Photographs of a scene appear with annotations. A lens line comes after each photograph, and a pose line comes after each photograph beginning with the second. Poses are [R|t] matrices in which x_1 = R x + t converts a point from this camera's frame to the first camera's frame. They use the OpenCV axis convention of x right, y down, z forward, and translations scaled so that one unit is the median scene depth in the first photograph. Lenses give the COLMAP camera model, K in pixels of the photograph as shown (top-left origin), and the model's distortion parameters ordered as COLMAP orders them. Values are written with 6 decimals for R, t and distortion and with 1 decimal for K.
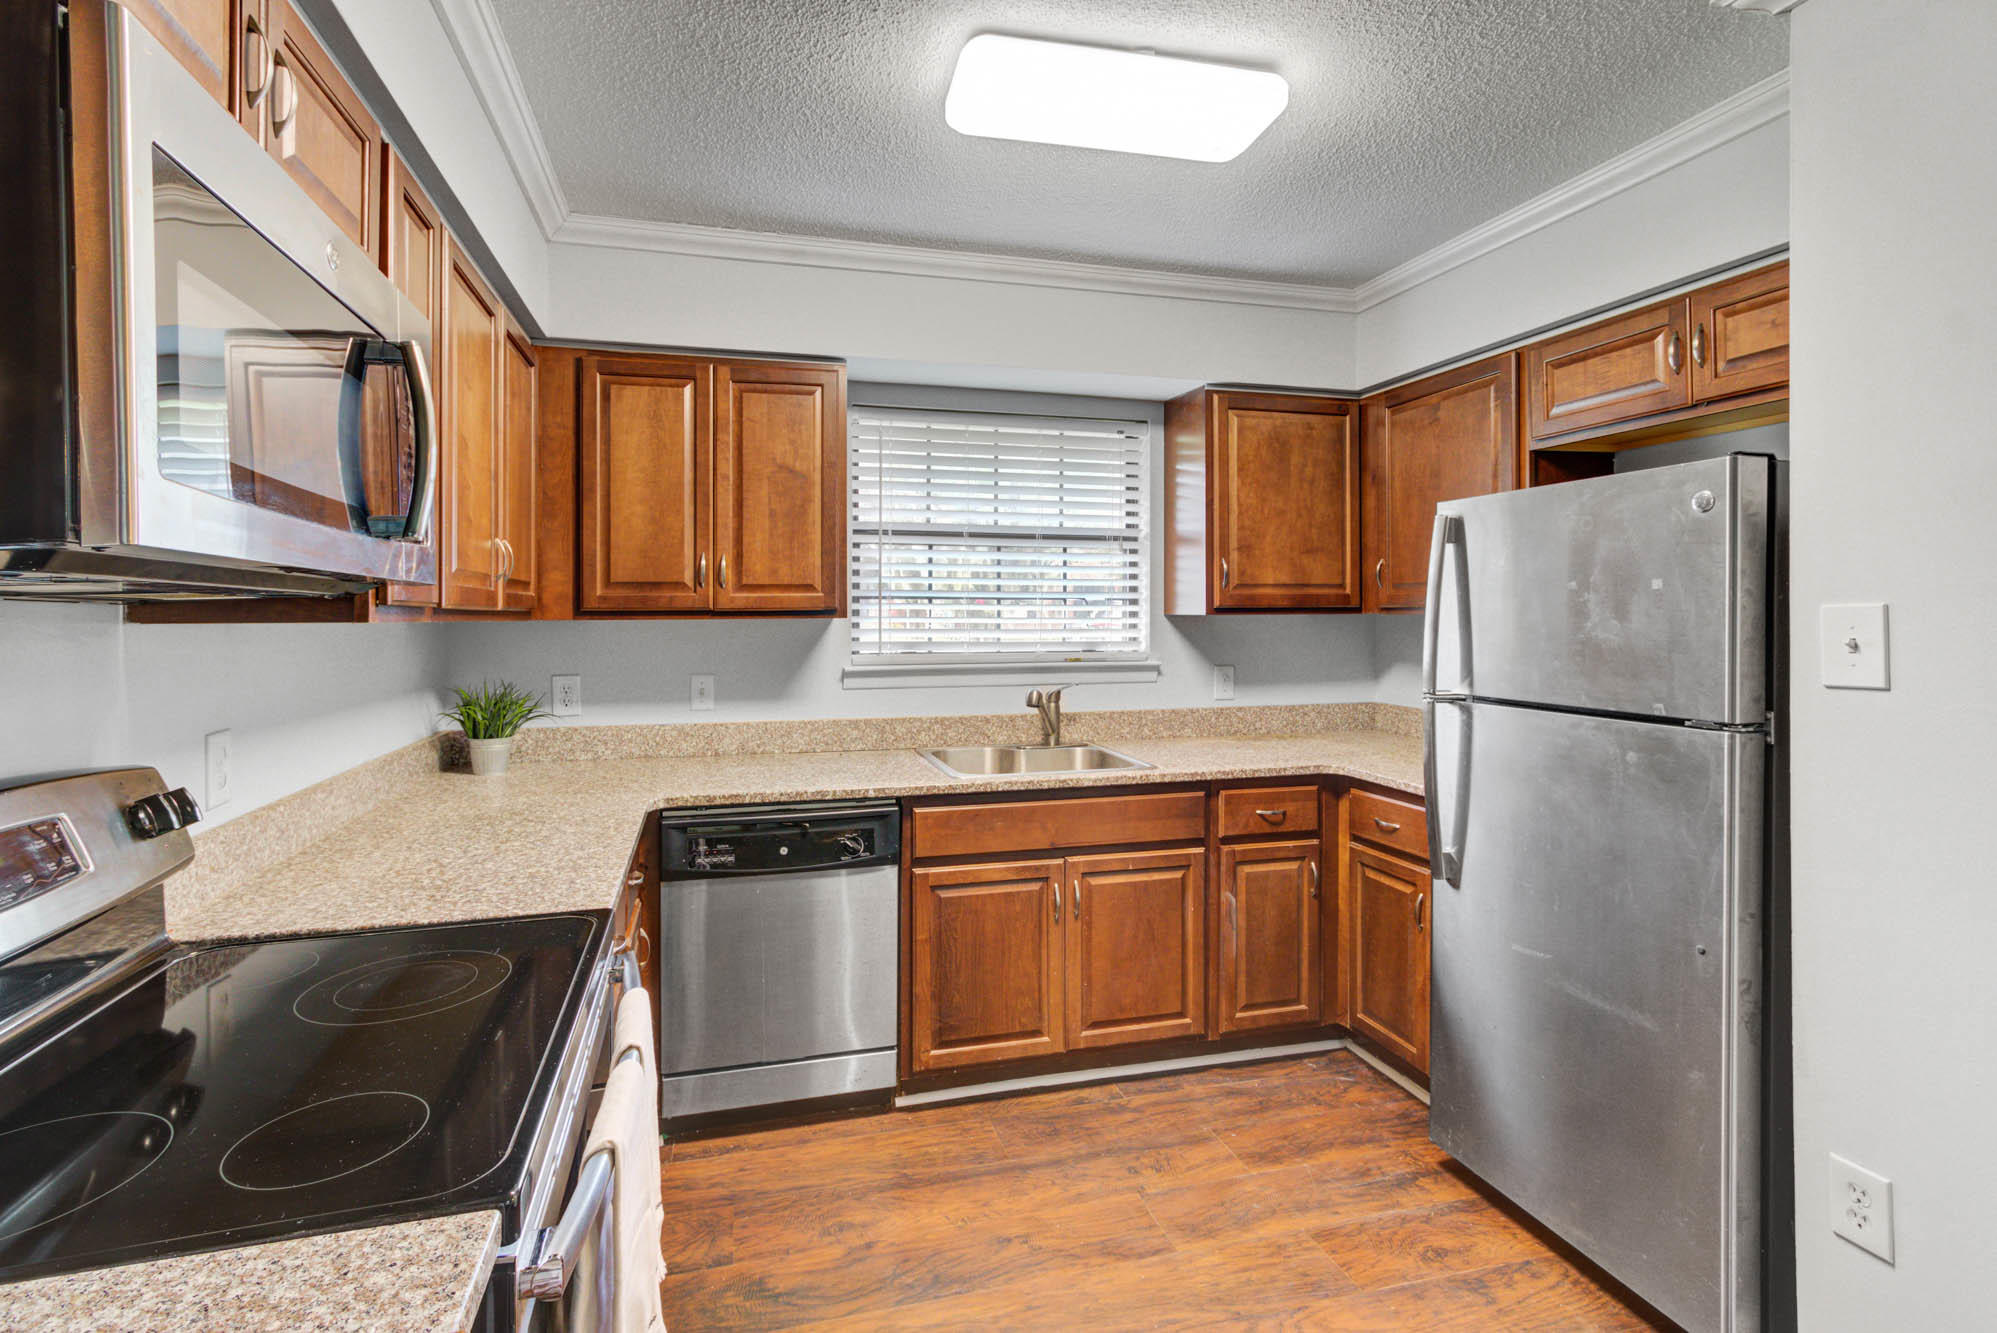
lens RADIAL K [[926.6, 0, 957.4], [0, 926.6, 607.2], [0, 0, 1]] dist [0.000768, -0.000150]
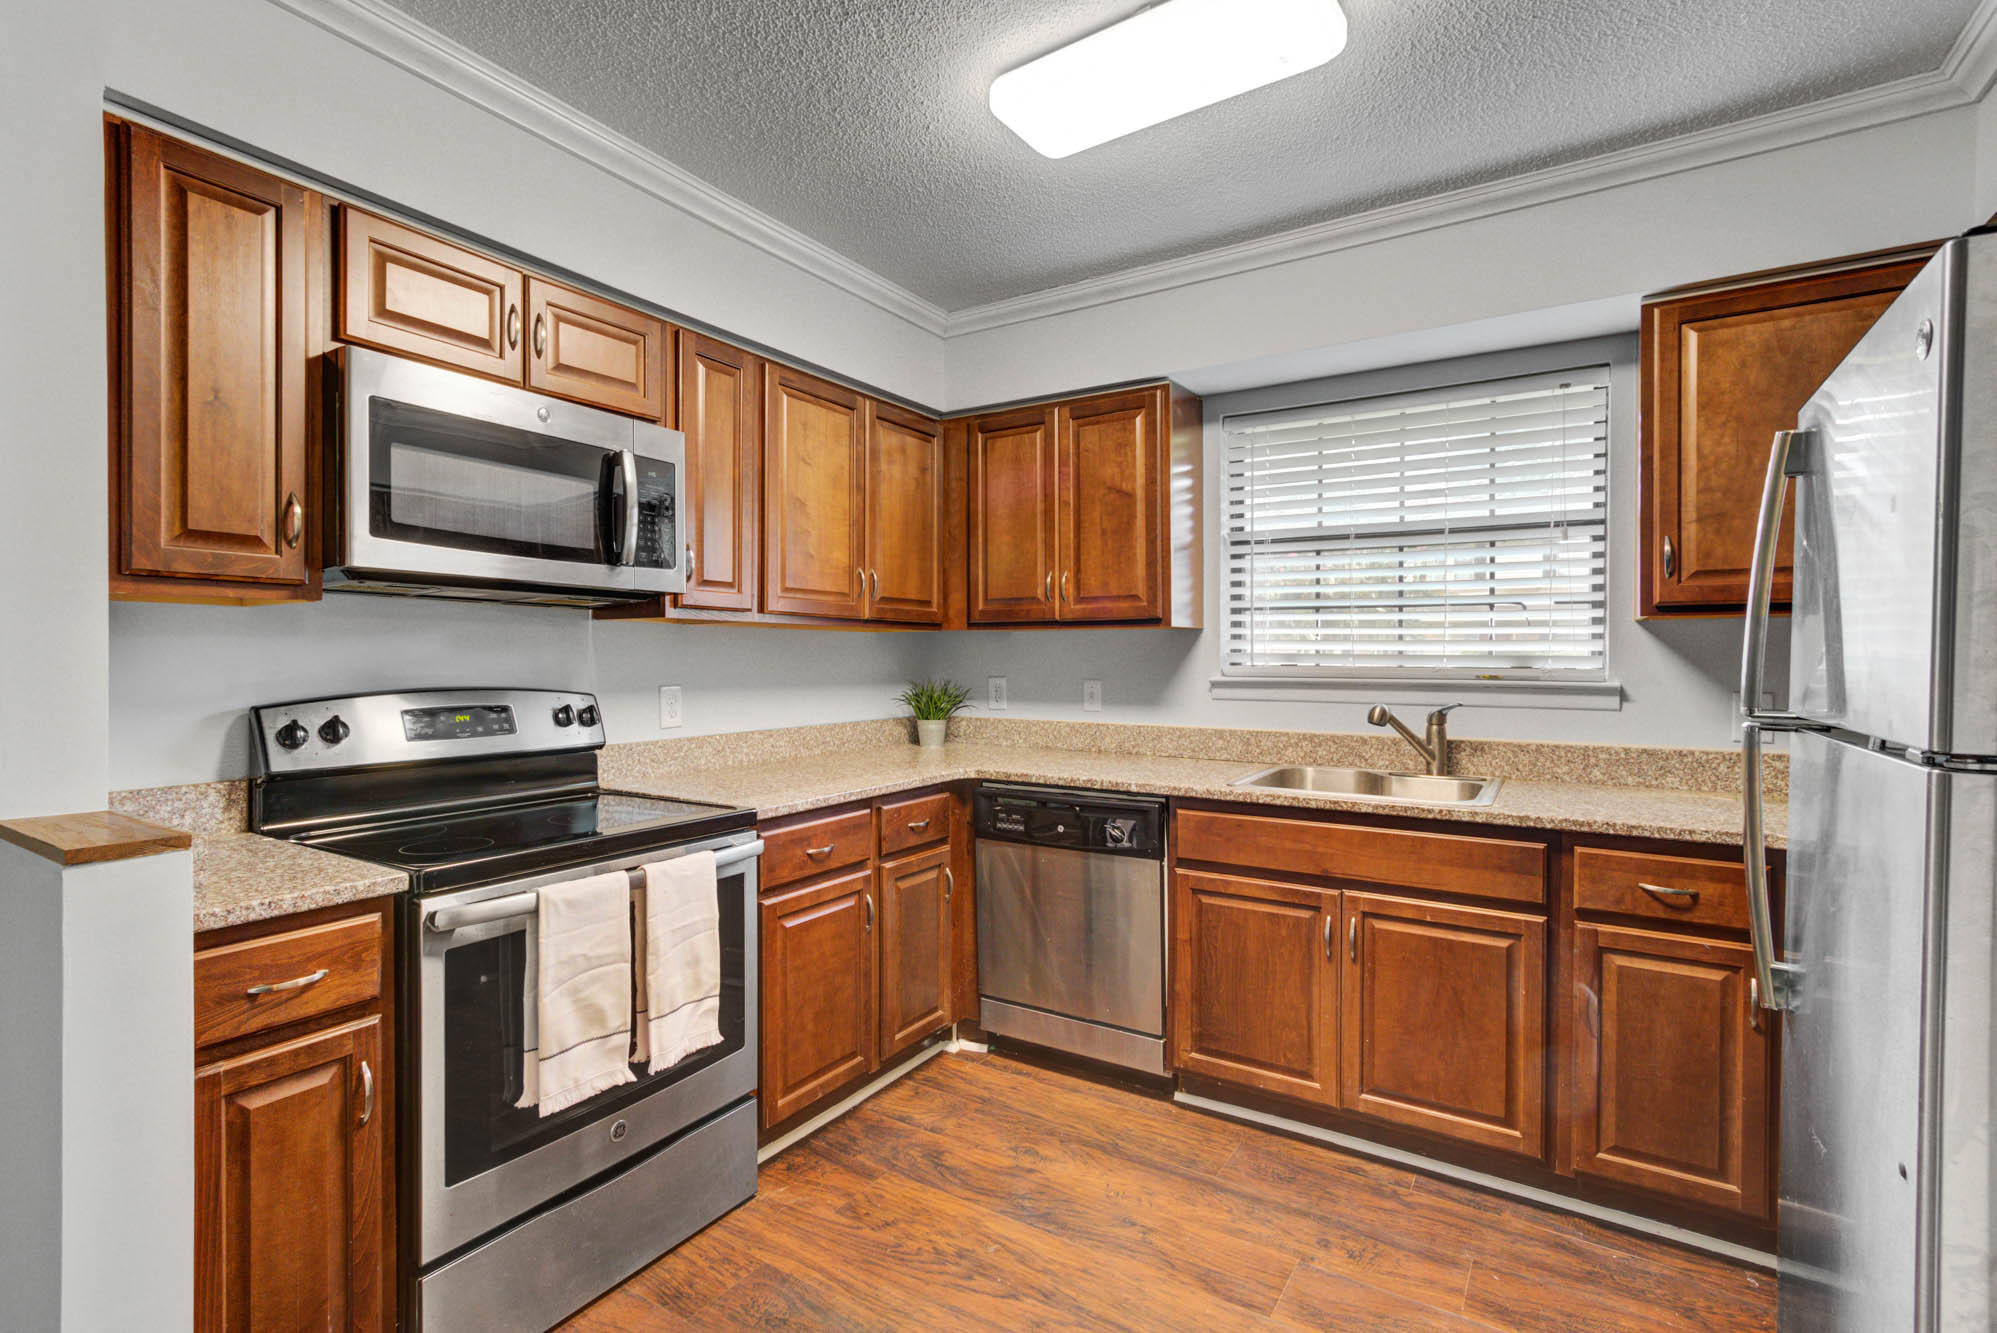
lens RADIAL K [[926.6, 0, 983.9], [0, 926.6, 658.4], [0, 0, 1]] dist [0.000768, -0.000150]
pose [[0.676434, 0.005358, -0.736483, 0.525996], [-0.000073, 0.999974, 0.007207, 0.042141], [0.736503, -0.004821, 0.676417, 0.148703]]
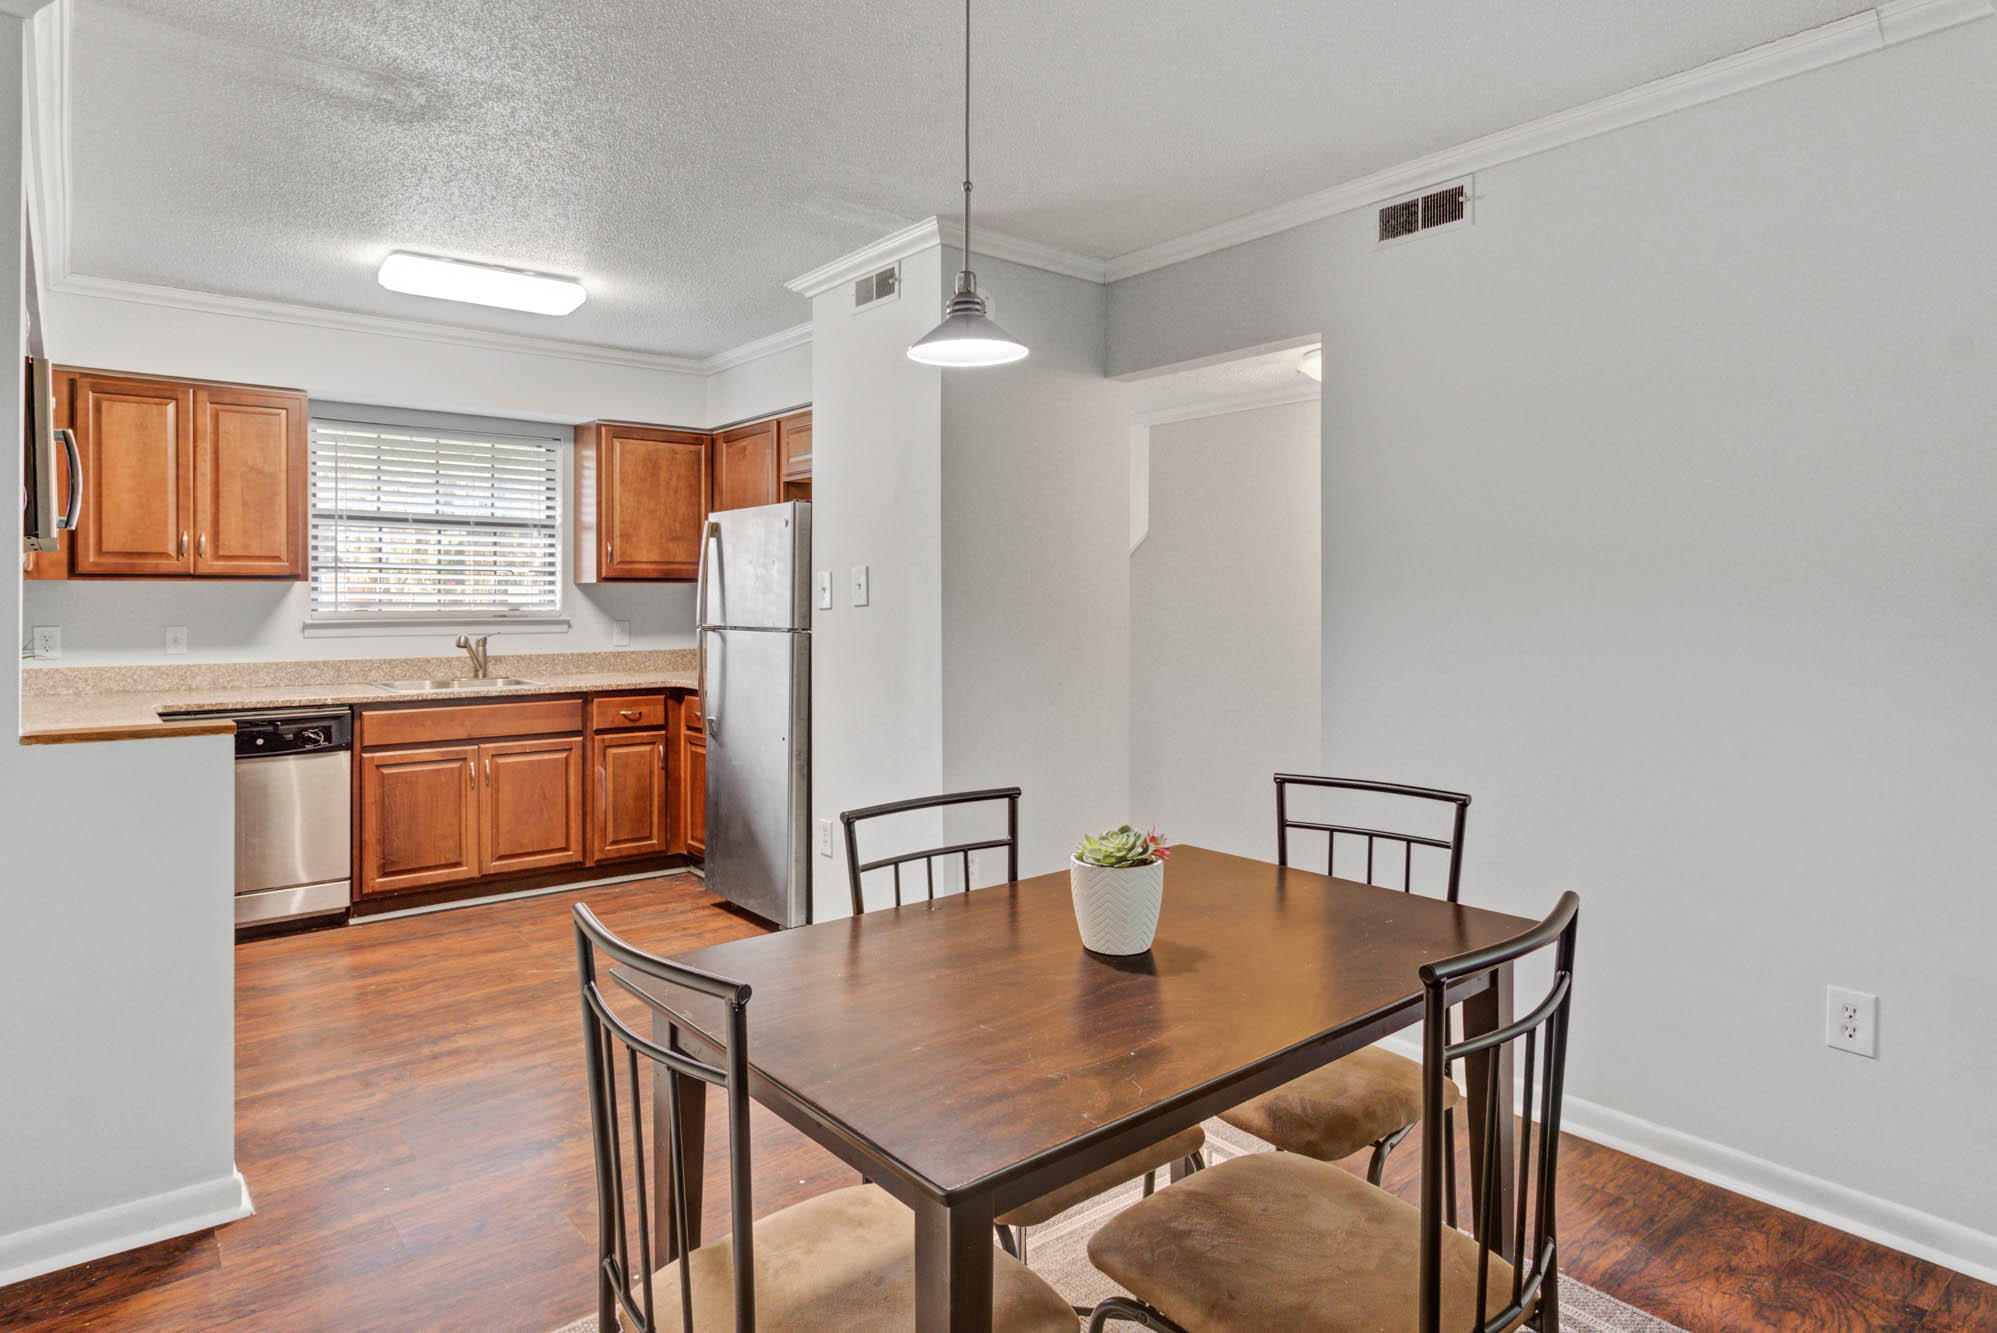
lens RADIAL K [[1125.7, 0, 945.9], [0, 1125.7, 606.1], [0, 0, 1]] dist [-0.003789, 0.005925]
pose [[0.915635, -0.001310, 0.402010, 0.075633], [-0.003168, 0.999940, 0.010474, 0.028697], [-0.401999, -0.010864, 0.915576, -0.912183]]
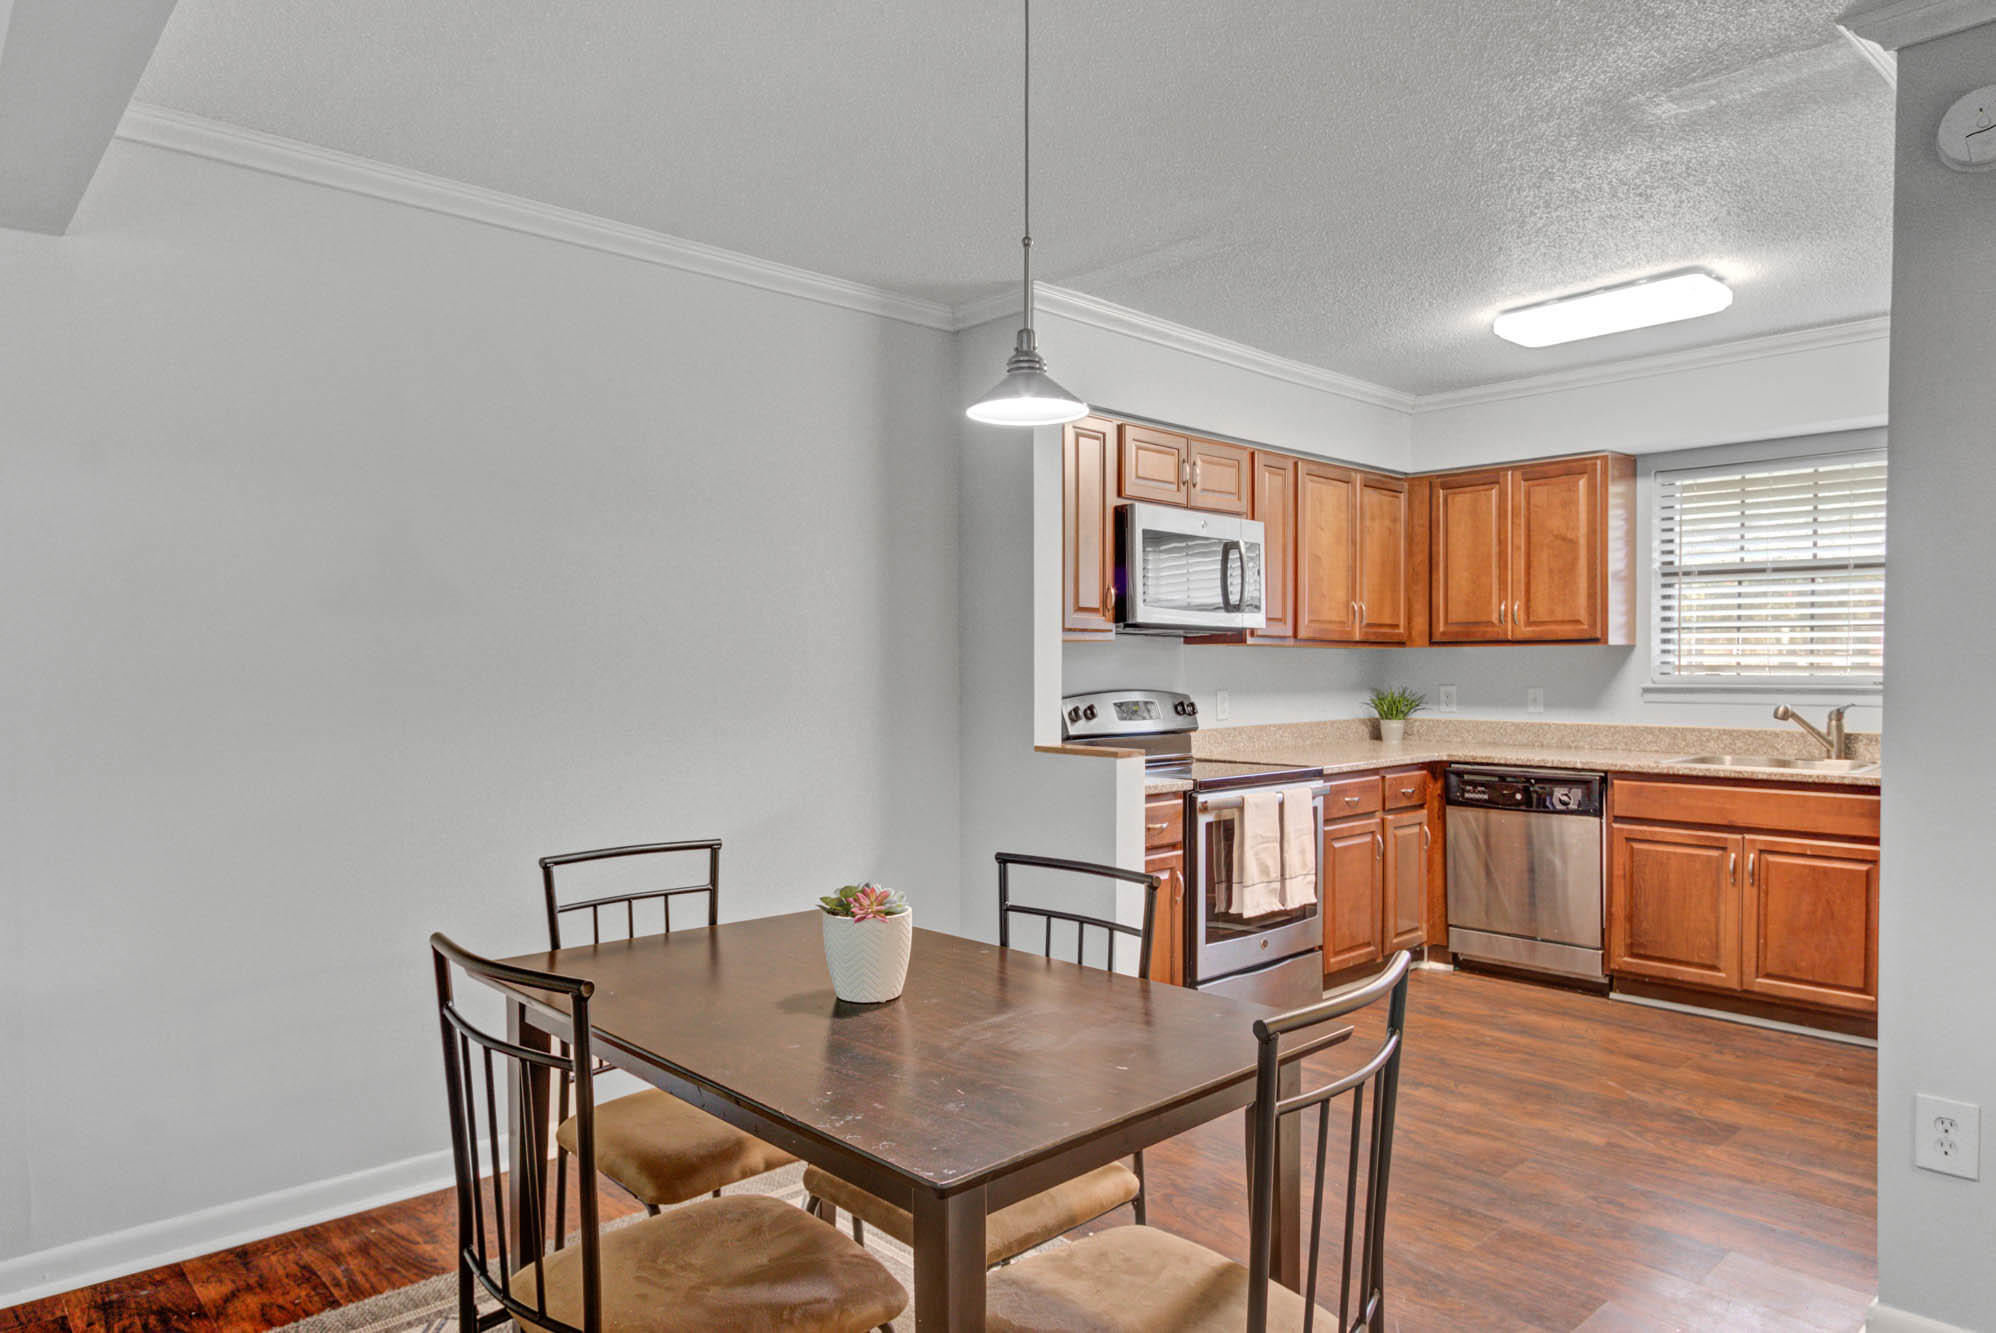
lens RADIAL K [[1239.2, 0, 998.8], [0, 1239.2, 700.0], [0, 0, 1]] dist [-0.000994, 0.011828]
pose [[0.481517, 0.024871, -0.876084, 1.065625], [0.005395, 0.999494, 0.031340, 0.032571], [0.876420, -0.019817, 0.481140, -0.653534]]
